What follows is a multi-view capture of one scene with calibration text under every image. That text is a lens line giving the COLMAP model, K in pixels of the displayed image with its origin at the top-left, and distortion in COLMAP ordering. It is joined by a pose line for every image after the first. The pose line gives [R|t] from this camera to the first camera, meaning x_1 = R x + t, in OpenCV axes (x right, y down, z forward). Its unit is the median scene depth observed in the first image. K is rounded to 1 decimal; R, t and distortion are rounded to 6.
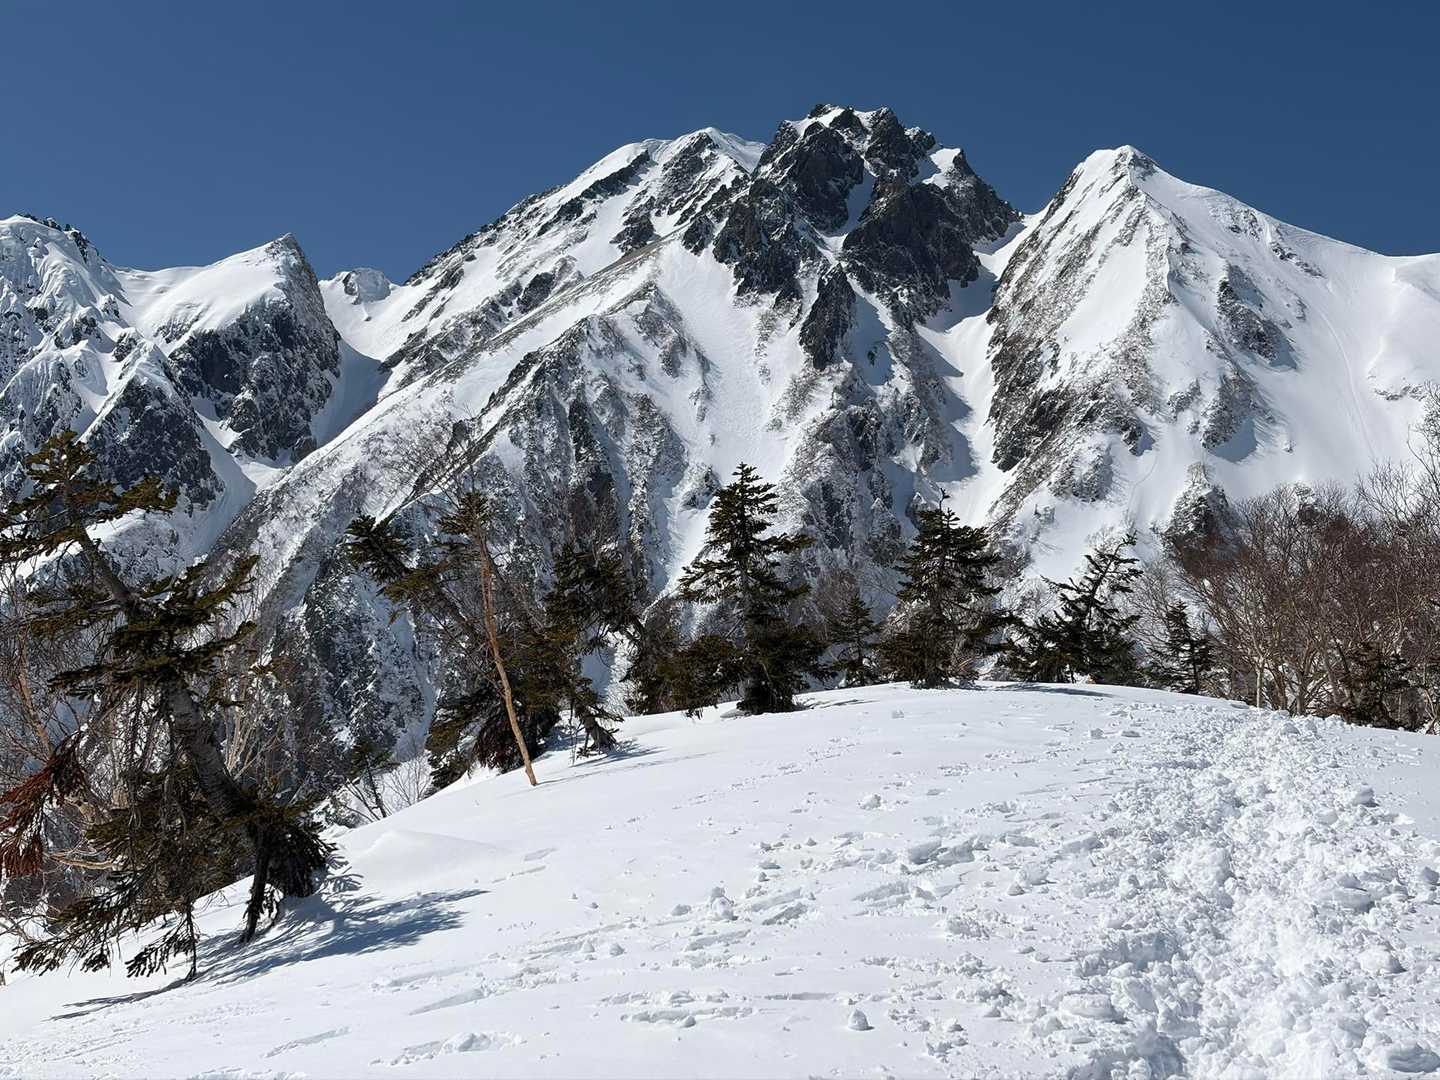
lens RADIAL K [[2072.5, 0, 720.9], [0, 2072.5, 539.3], [0, 0, 1]] dist [0.145672, 0.000000]
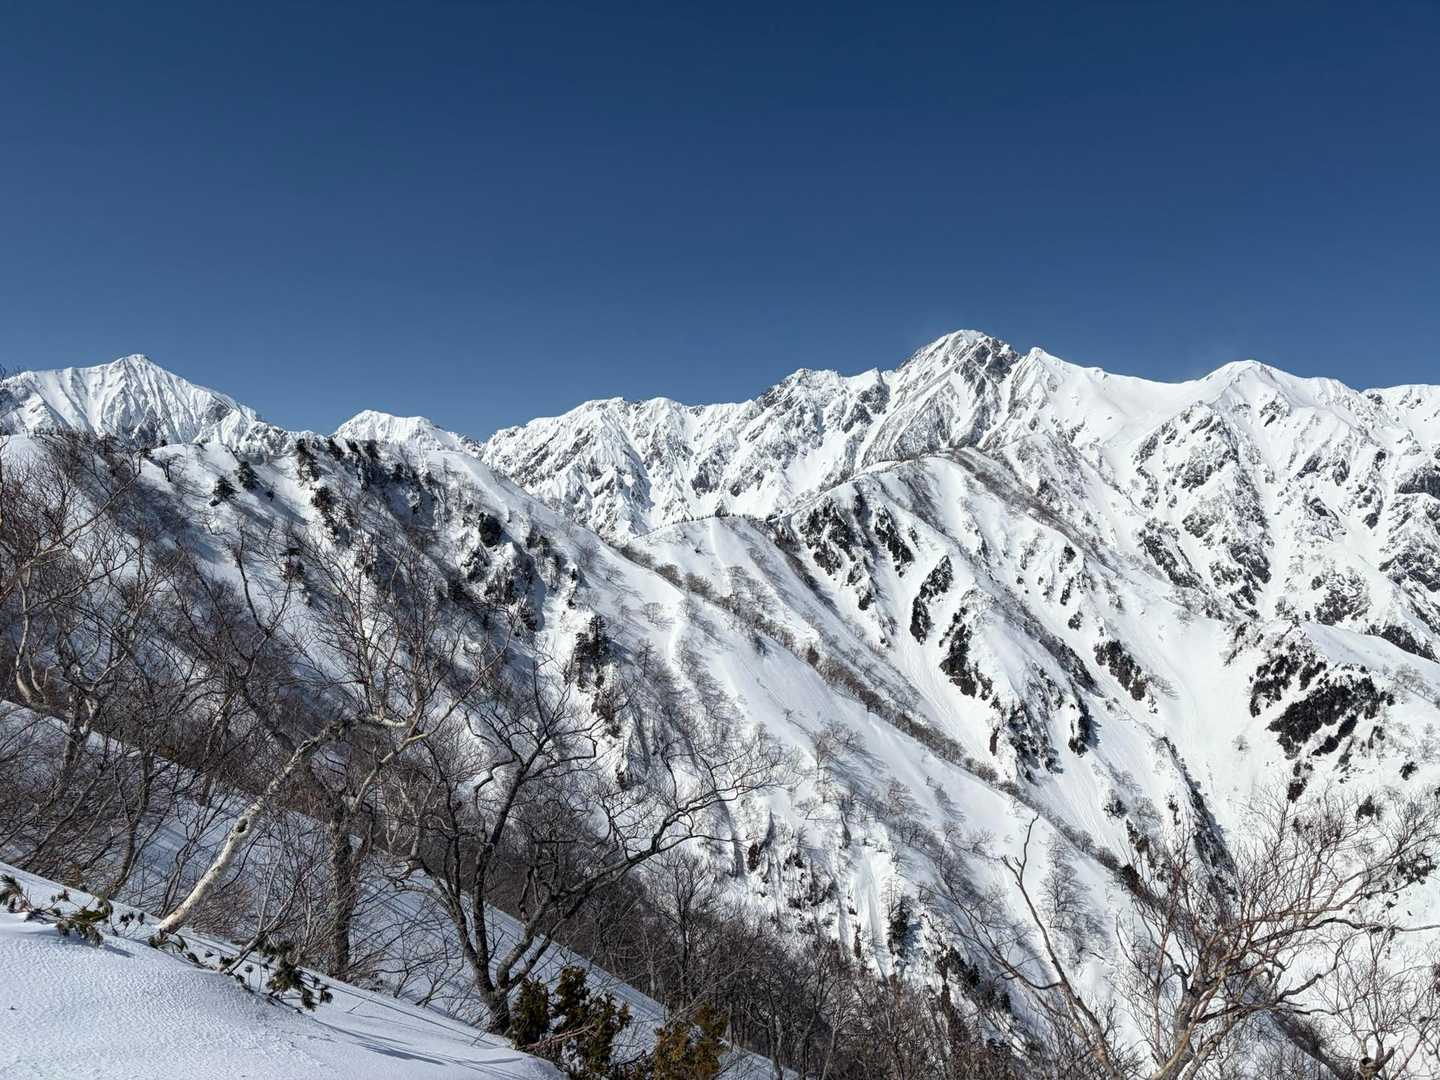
lens RADIAL K [[1071.4, 0, 691.4], [0, 1071.4, 560.7], [0, 0, 1]] dist [0.011345, -0.018993]
pose [[0.960329, -0.024890, -0.277755, 0.095535], [0.068297, 0.986669, 0.147718, -0.122326], [0.270376, -0.160828, 0.949227, -2.106261]]
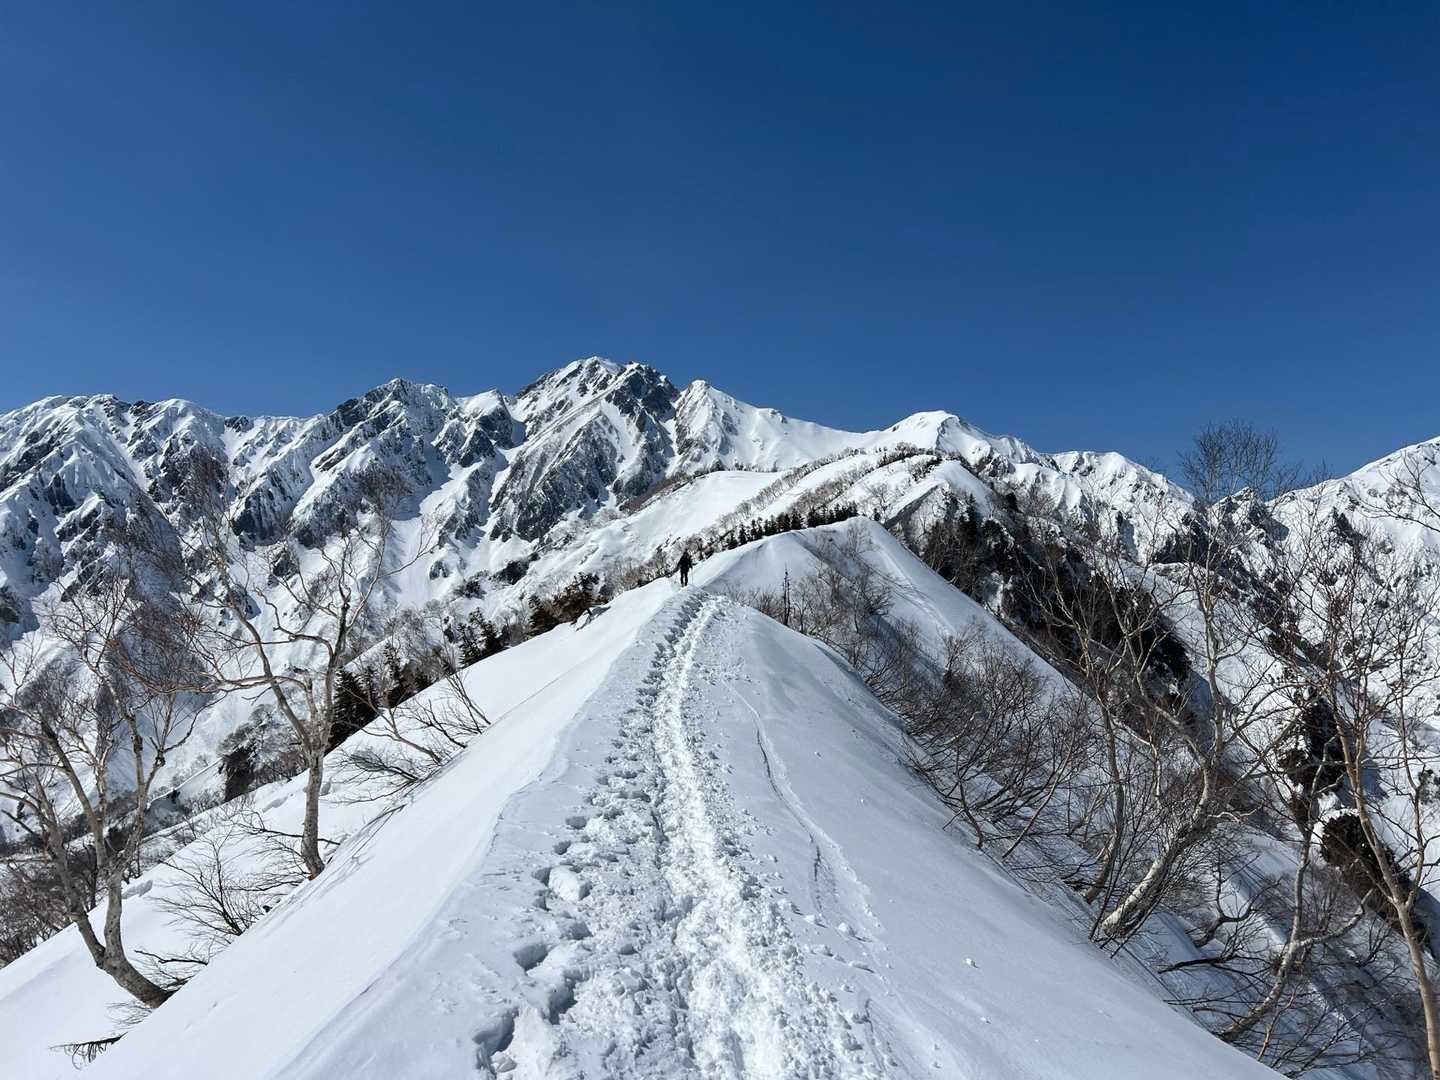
lens RADIAL K [[1035.0, 0, 727.6], [0, 1035.0, 537.2], [0, 0, 1]] dist [0.023799, -0.018080]
pose [[0.976440, -0.007653, 0.215652, -0.257514], [-0.009265, 0.996962, 0.077334, -0.026400], [-0.215589, -0.077510, 0.973403, -1.298434]]
